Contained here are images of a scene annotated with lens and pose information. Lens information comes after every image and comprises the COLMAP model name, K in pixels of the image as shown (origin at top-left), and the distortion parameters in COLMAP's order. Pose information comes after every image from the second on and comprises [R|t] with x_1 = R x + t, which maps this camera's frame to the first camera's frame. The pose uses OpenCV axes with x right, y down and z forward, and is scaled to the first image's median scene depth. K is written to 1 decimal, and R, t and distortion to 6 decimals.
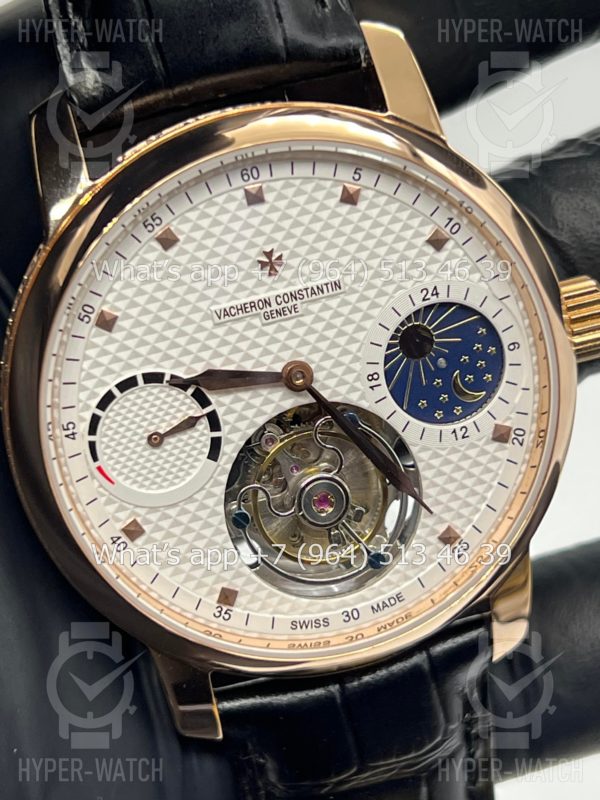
lens RADIAL K [[1893.4, 0, 297.9], [0, 1893.4, 396.6], [0, 0, 1]] dist [0.197796, 0.000000]
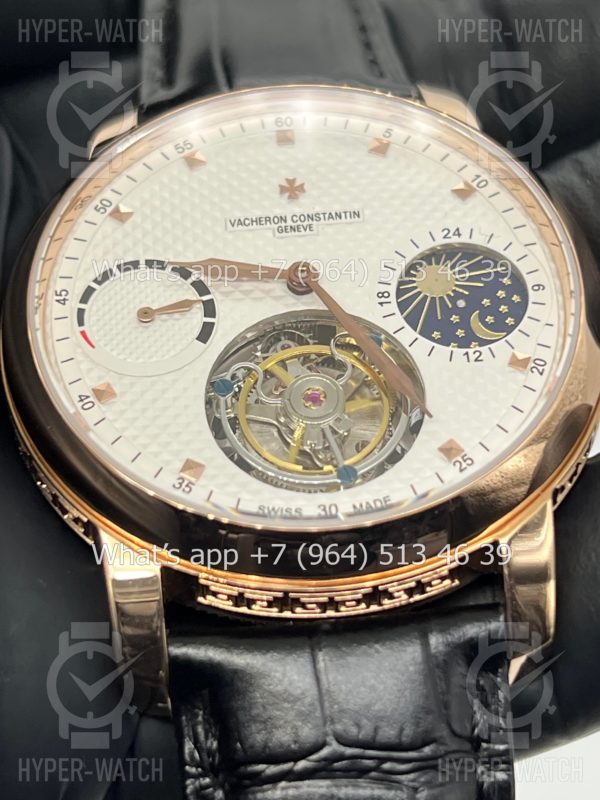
lens RADIAL K [[1893.4, 0, 295.8], [0, 1893.4, 399.5], [0, 0, 1]] dist [0.197796, 0.000000]
pose [[0.974398, 0.010233, -0.224595, 0.213340], [-0.161174, 0.728269, -0.666068, 0.676046], [0.156750, 0.685215, 0.711274, 0.354522]]
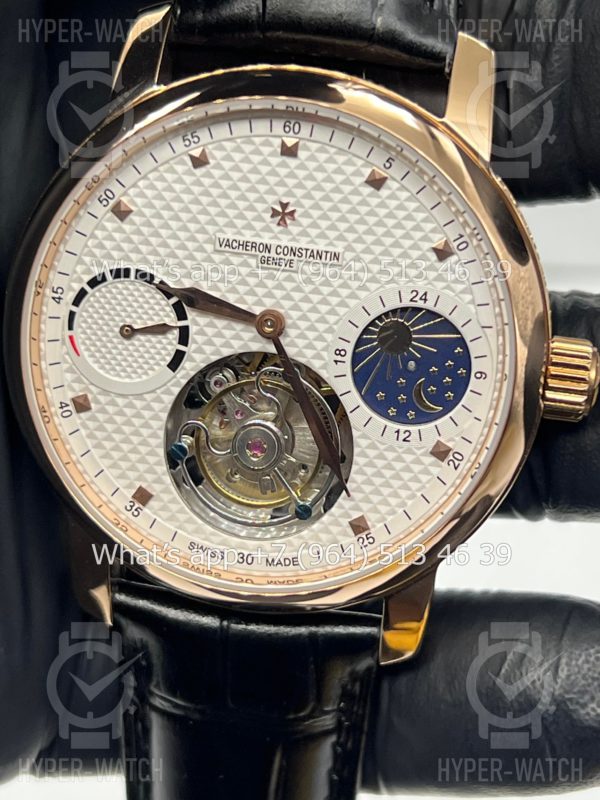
lens RADIAL K [[1893.4, 0, 302.2], [0, 1893.4, 398.4], [0, 0, 1]] dist [0.197796, 0.000000]
pose [[0.900091, 0.362335, -0.241972, 0.285121], [-0.366846, 0.929866, 0.027804, -0.008182], [0.235076, 0.063740, 0.969885, -0.015954]]
